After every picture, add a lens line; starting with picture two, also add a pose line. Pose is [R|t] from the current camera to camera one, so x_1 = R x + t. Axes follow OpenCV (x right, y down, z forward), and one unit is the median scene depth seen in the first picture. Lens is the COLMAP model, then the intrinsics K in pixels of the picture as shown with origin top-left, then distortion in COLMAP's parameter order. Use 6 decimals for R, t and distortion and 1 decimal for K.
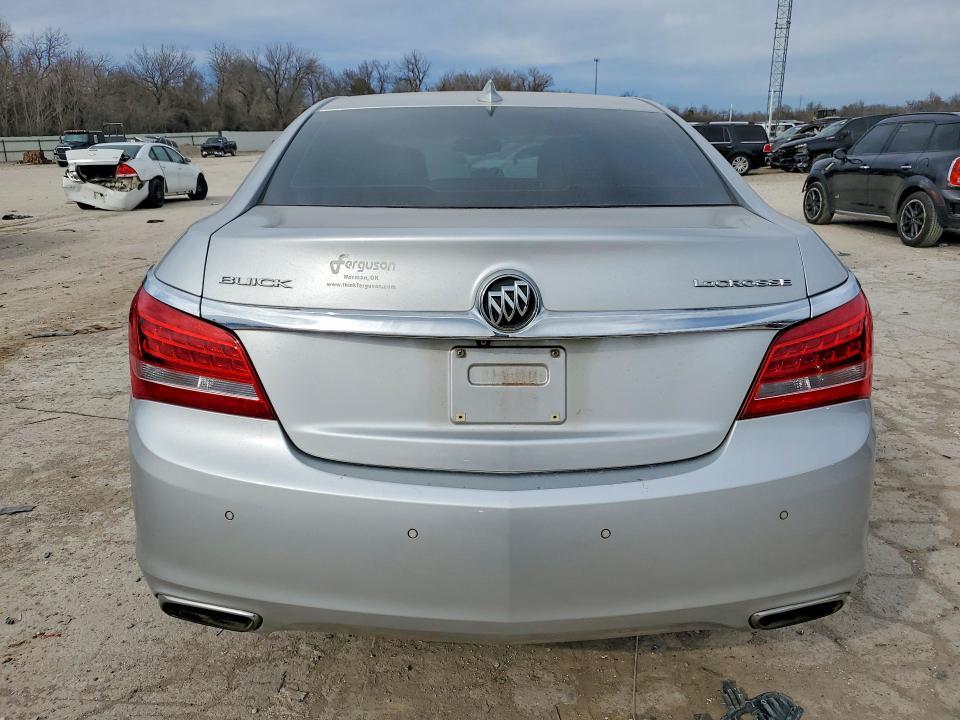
lens RADIAL K [[735.6, 0, 483.2], [0, 735.6, 355.4], [0, 0, 1]] dist [0.030770, -0.005574]
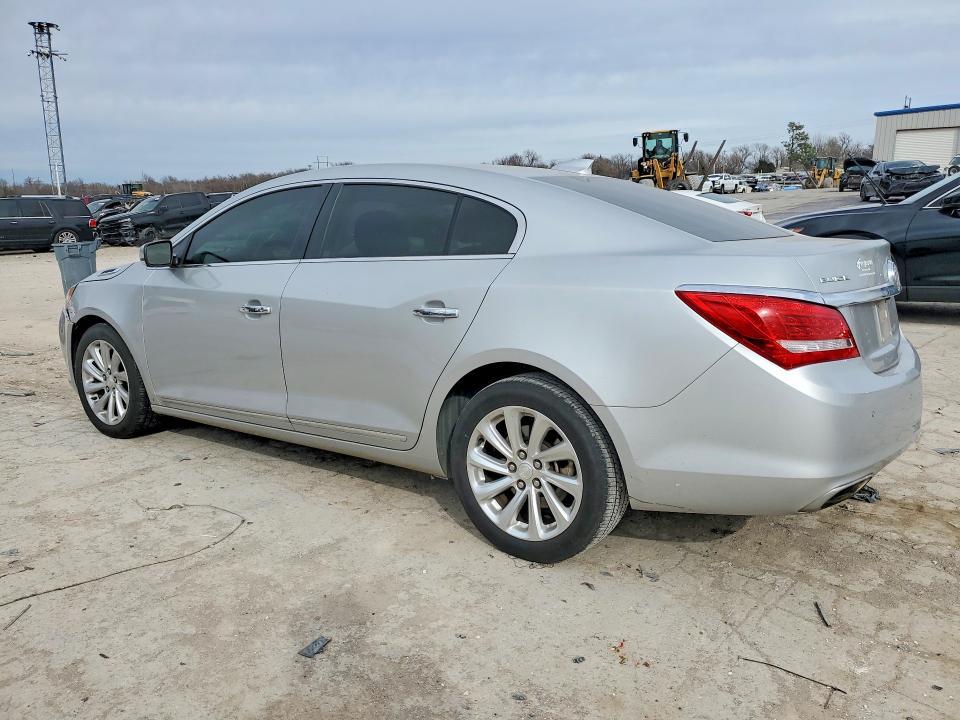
lens RADIAL K [[735.6, 0, 480.9], [0, 735.6, 370.5], [0, 0, 1]] dist [0.030770, -0.005574]
pose [[0.598363, -0.172833, 0.782362, -0.108846], [0.233051, 0.971782, 0.036437, -0.007179], [-0.766582, 0.160528, 0.621758, 0.031418]]
